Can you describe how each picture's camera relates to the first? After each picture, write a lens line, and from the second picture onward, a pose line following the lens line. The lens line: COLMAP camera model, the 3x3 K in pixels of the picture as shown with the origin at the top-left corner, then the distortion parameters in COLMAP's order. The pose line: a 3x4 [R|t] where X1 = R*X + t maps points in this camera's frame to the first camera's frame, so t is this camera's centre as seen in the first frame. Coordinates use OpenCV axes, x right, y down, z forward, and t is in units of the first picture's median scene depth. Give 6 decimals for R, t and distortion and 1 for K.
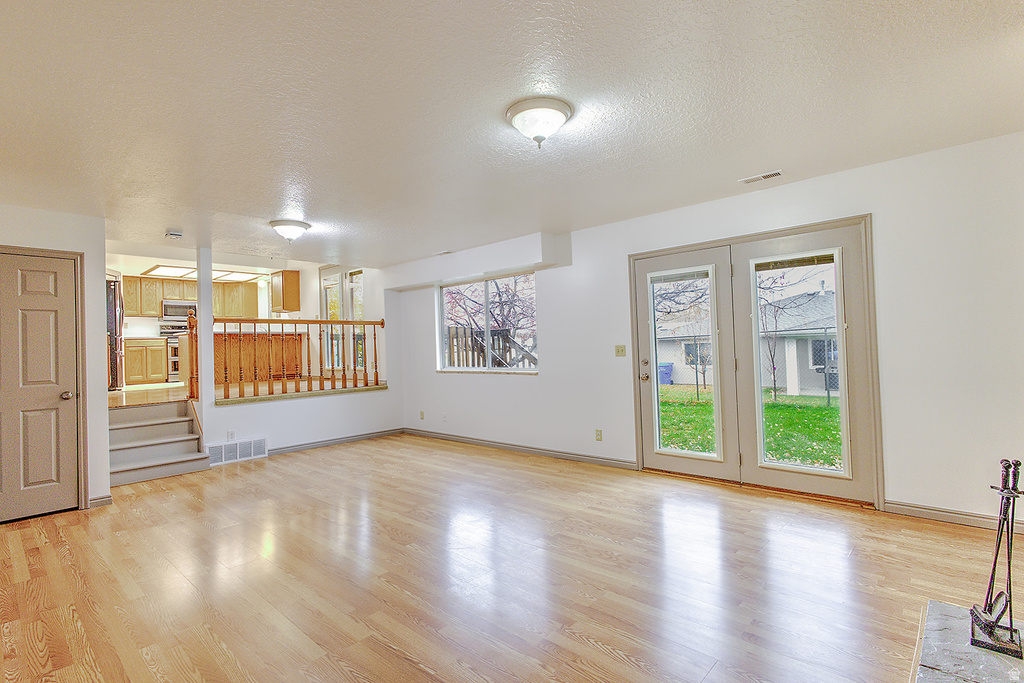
lens RADIAL K [[488.1, 0, 505.2], [0, 488.1, 336.7], [0, 0, 1]] dist [0.008459, -0.001014]
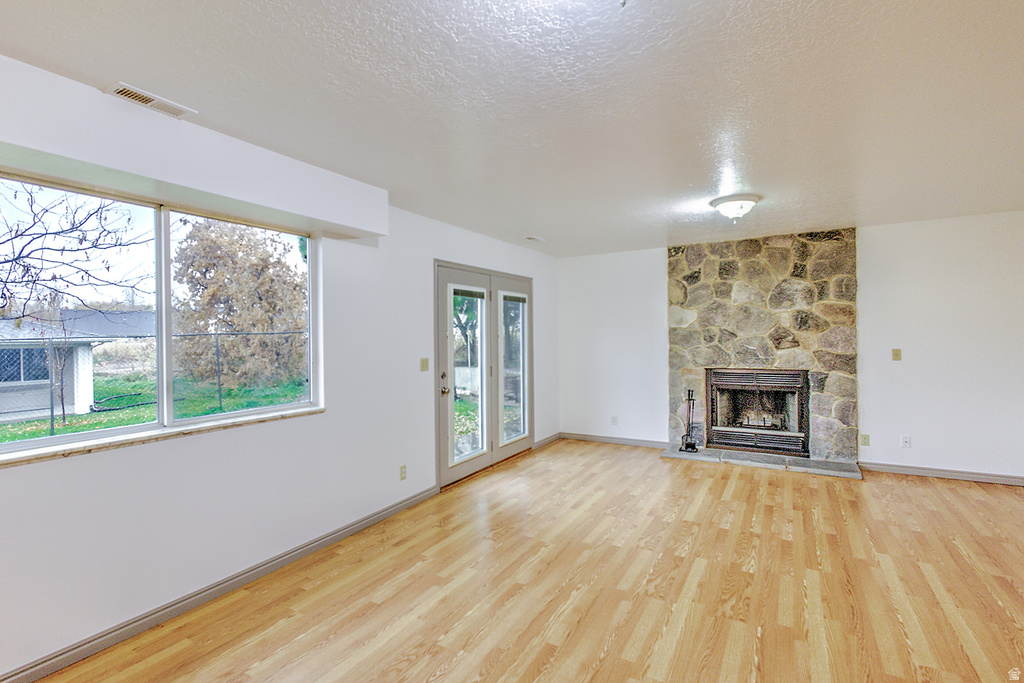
lens RADIAL K [[488.1, 0, 505.2], [0, 488.1, 336.7], [0, 0, 1]] dist [0.008459, -0.001014]
pose [[-0.214865, 0.029496, 0.976198, -0.667223], [-0.000186, 0.999543, -0.030243, 0.005510], [-0.976644, -0.006680, -0.214761, 1.083164]]
